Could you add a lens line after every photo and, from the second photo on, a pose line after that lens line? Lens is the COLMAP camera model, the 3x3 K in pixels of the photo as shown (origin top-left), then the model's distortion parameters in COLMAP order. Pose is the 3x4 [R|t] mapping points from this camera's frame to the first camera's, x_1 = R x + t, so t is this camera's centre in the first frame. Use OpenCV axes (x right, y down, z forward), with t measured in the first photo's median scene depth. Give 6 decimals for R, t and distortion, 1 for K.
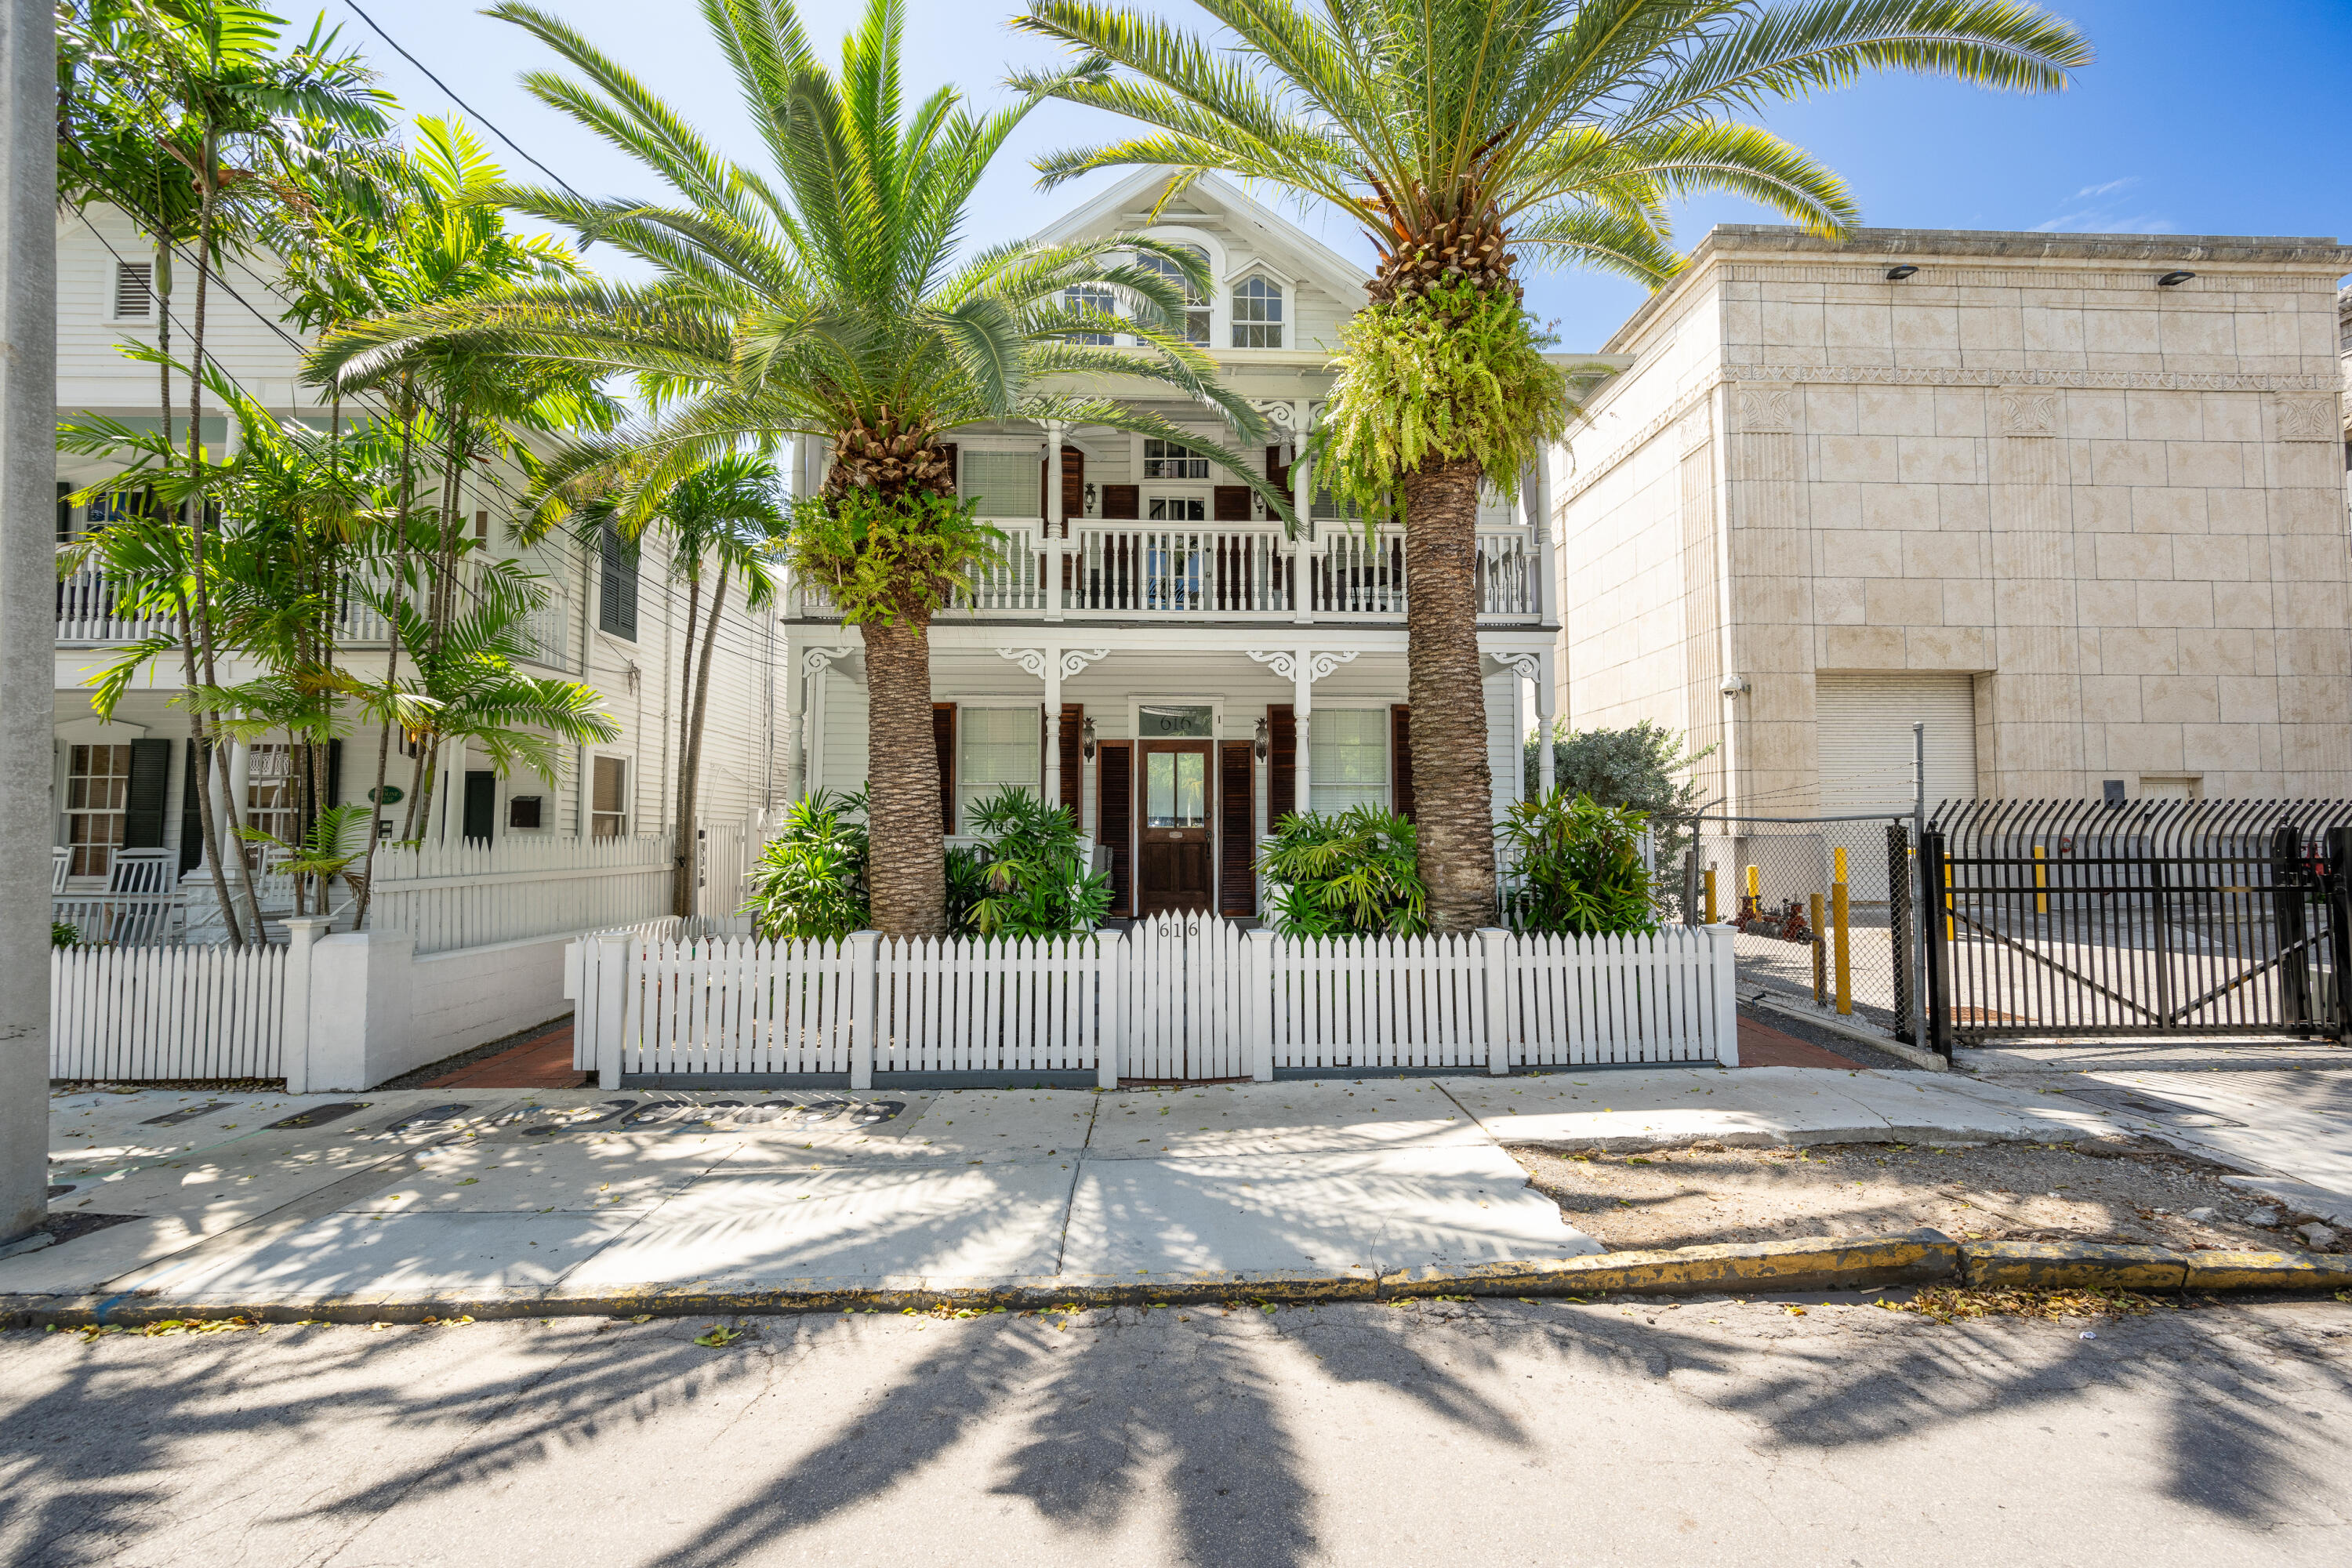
lens RADIAL K [[929.6, 0, 1173.6], [0, 929.6, 784.9], [0, 0, 1]] dist [-0.006102, 0.000513]
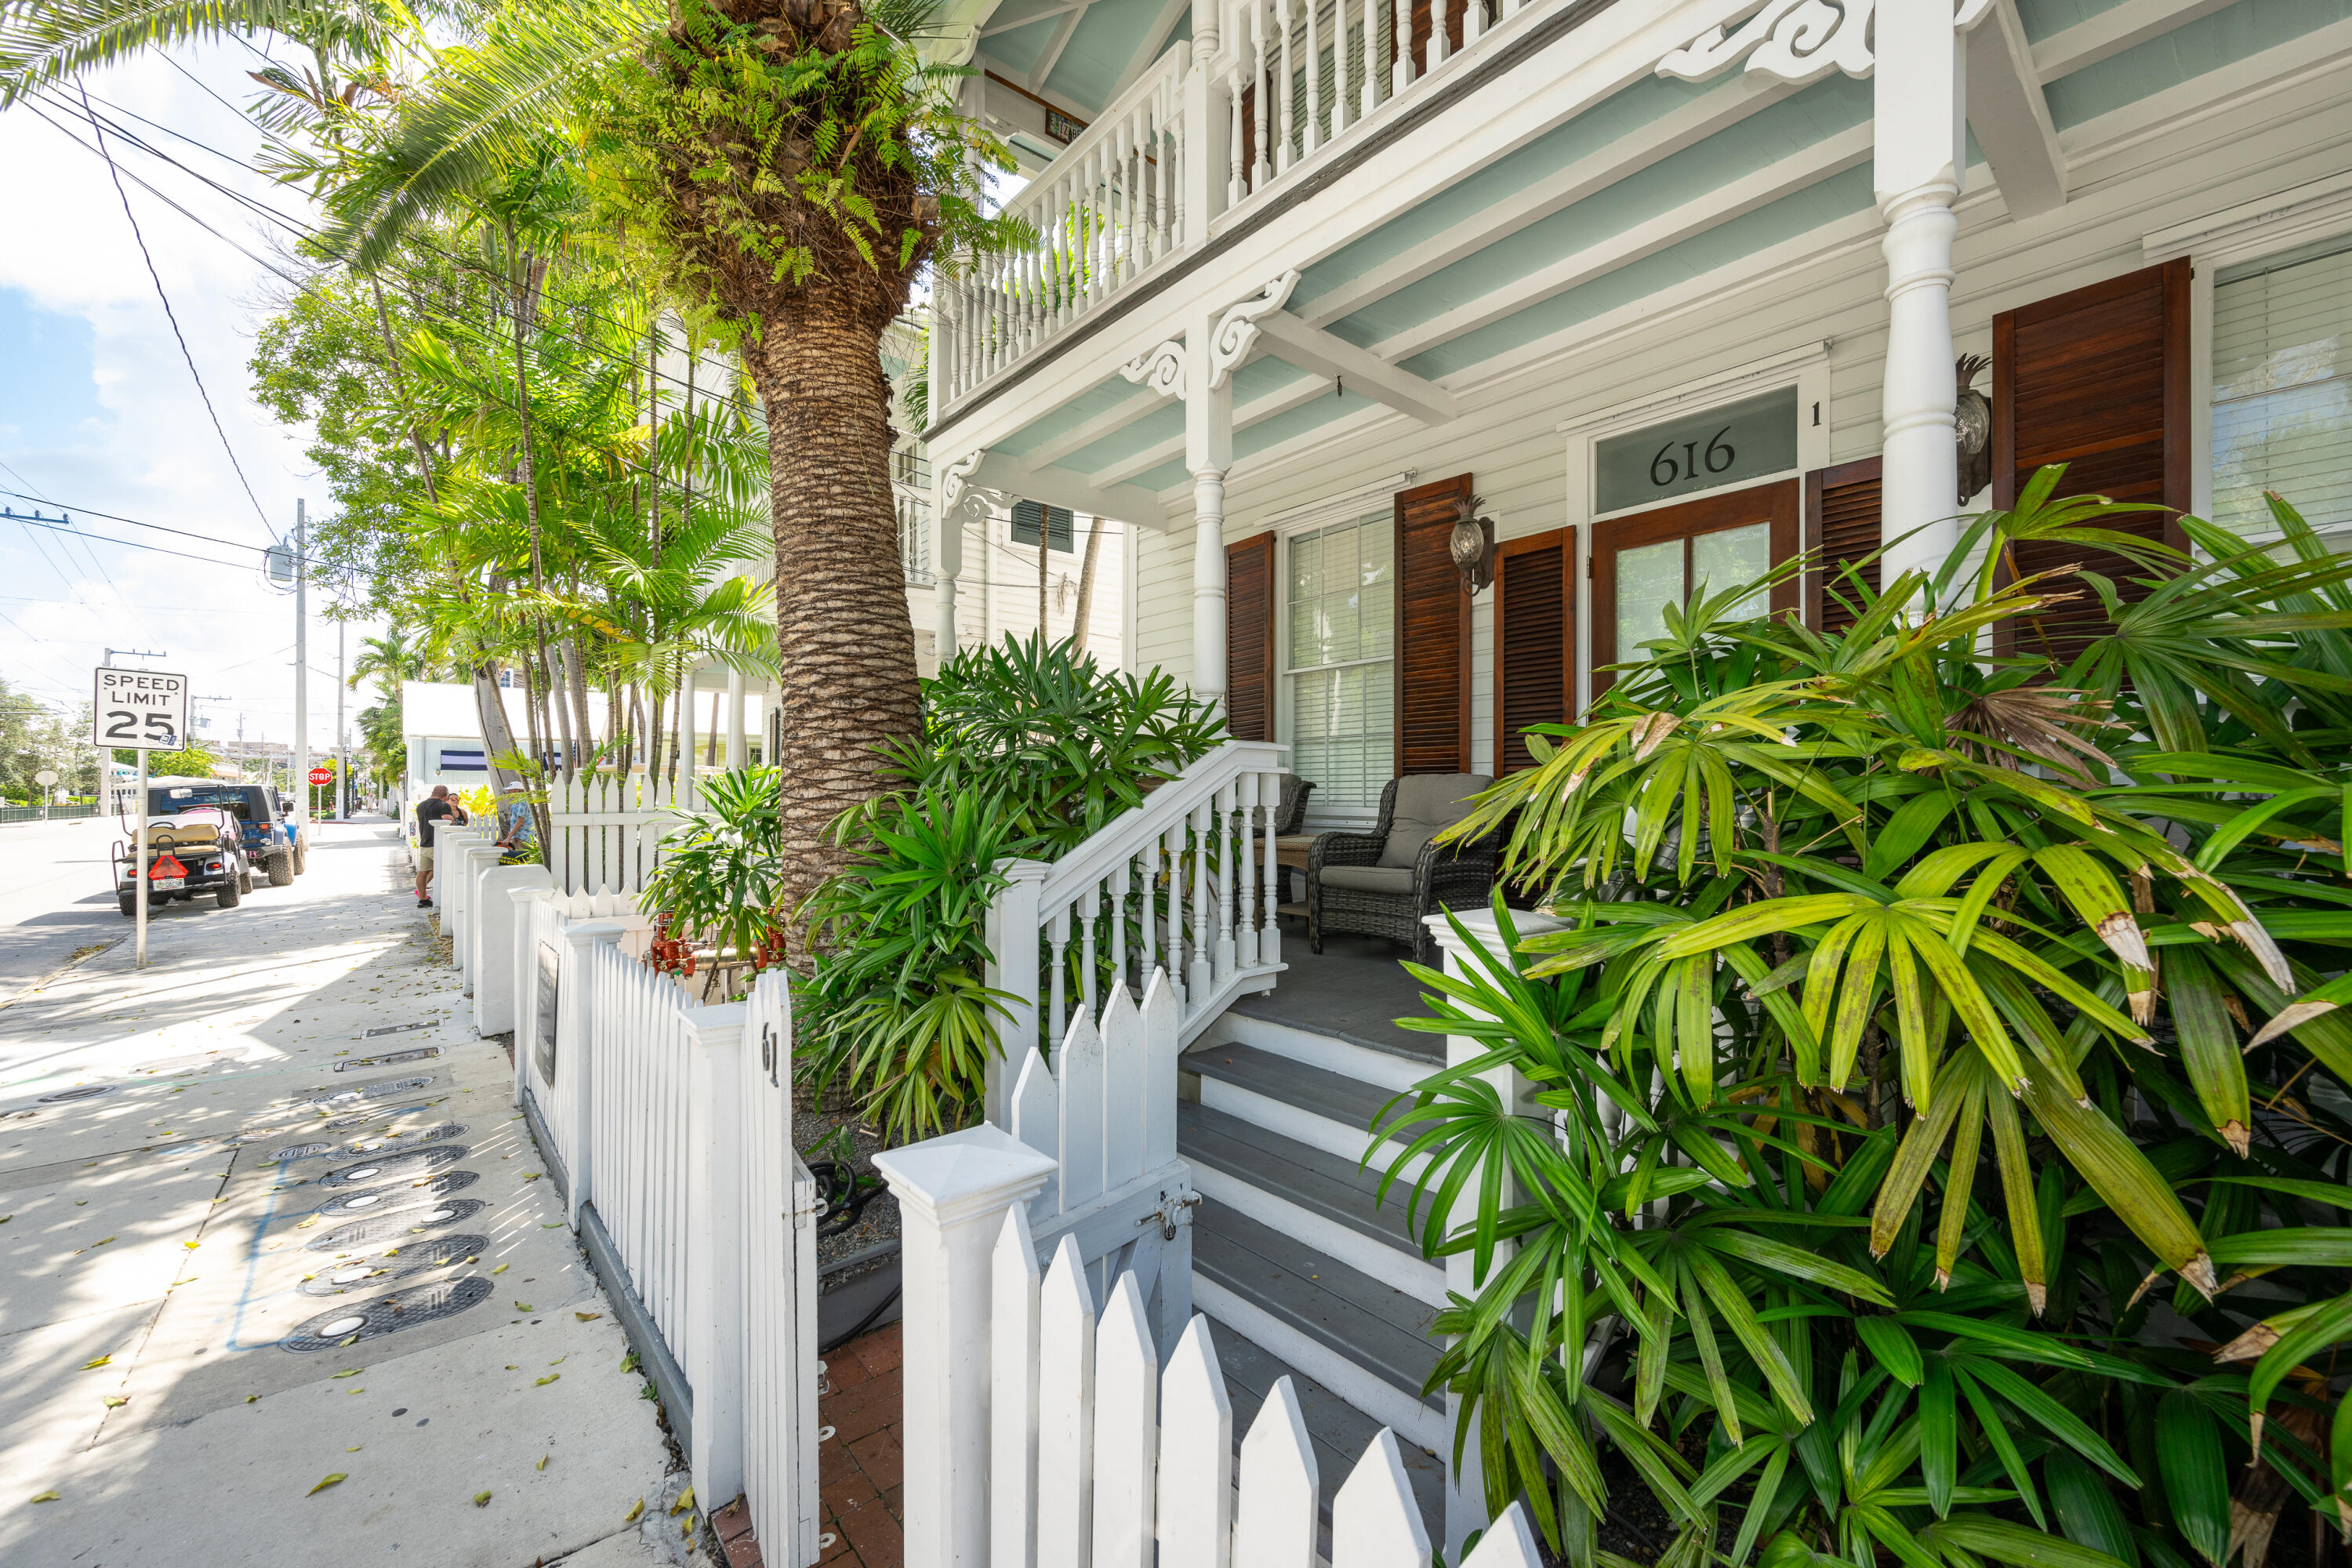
lens RADIAL K [[929.6, 0, 1168.1], [0, 929.6, 785.4], [0, 0, 1]] dist [-0.006102, 0.000513]
pose [[0.620694, -0.005926, -0.784030, 0.241593], [0.041561, 0.998814, 0.025354, 0.071353], [0.782951, -0.048322, 0.620204, 0.829338]]
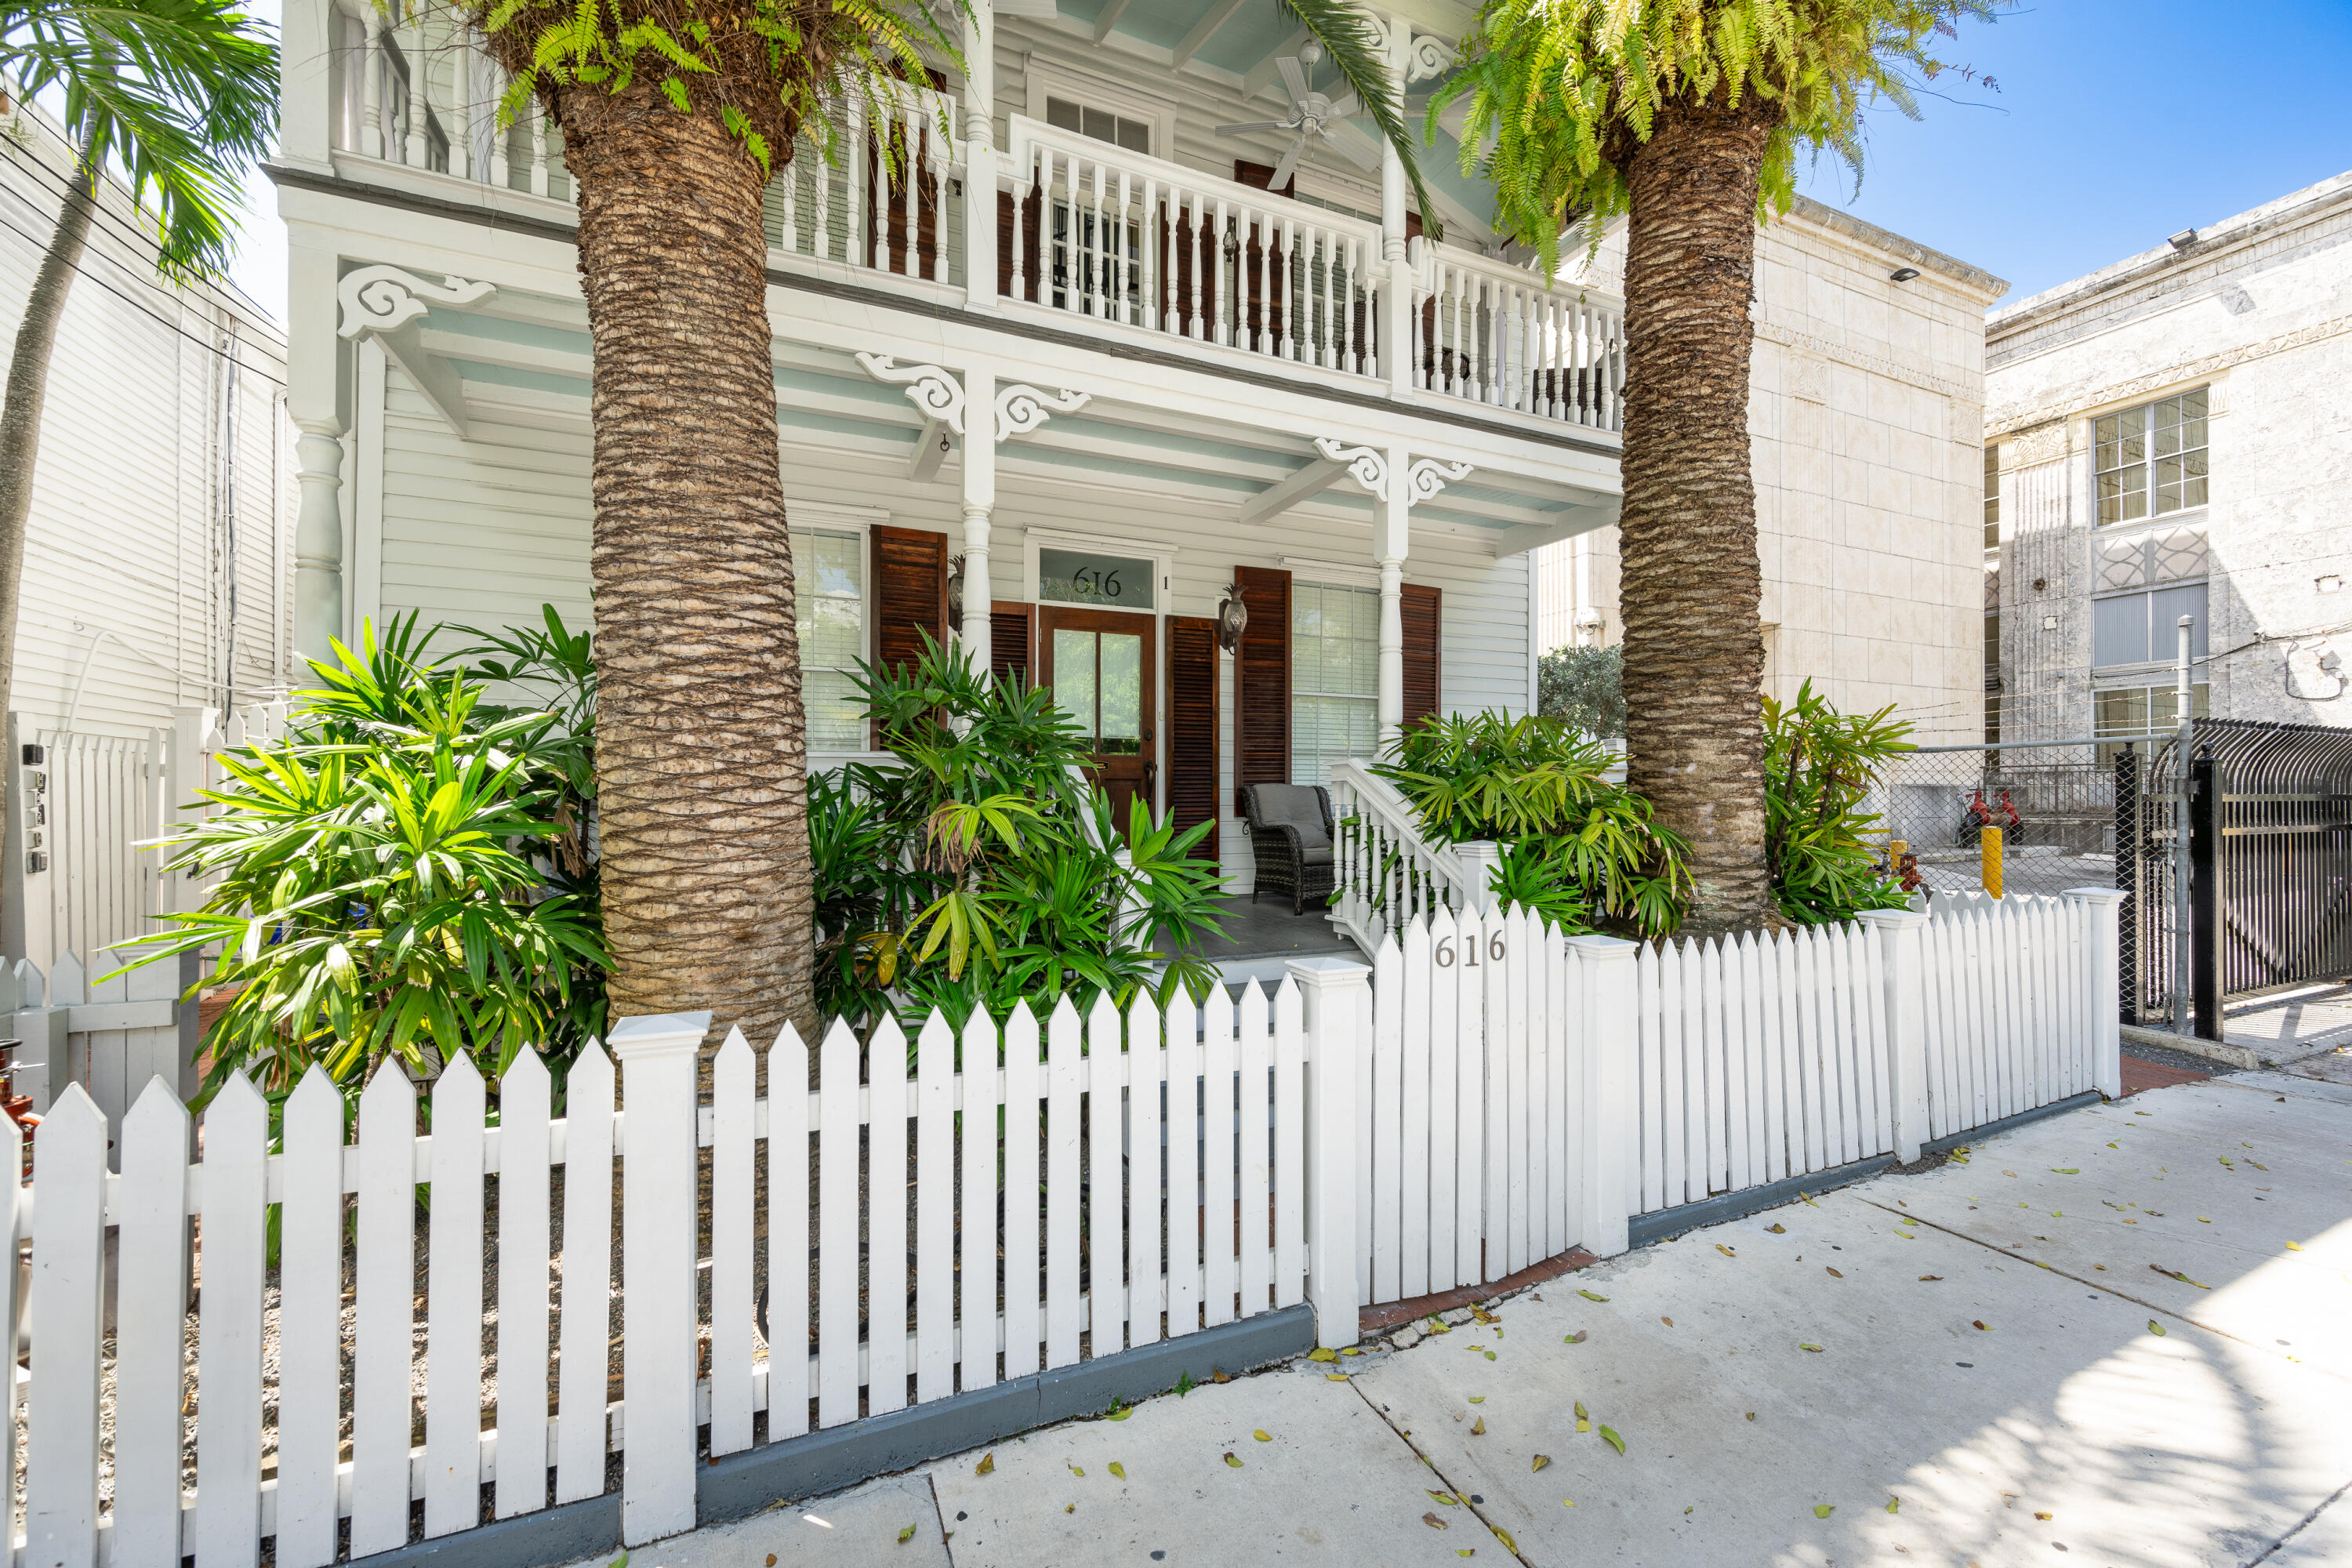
lens RADIAL K [[929.6, 0, 1175.3], [0, 929.6, 792.3], [0, 0, 1]] dist [-0.006102, 0.000513]
pose [[0.925941, 0.001539, 0.377664, -0.257366], [-0.021344, 0.998607, 0.048262, 0.057275], [-0.377063, -0.052748, 0.924684, 0.582788]]
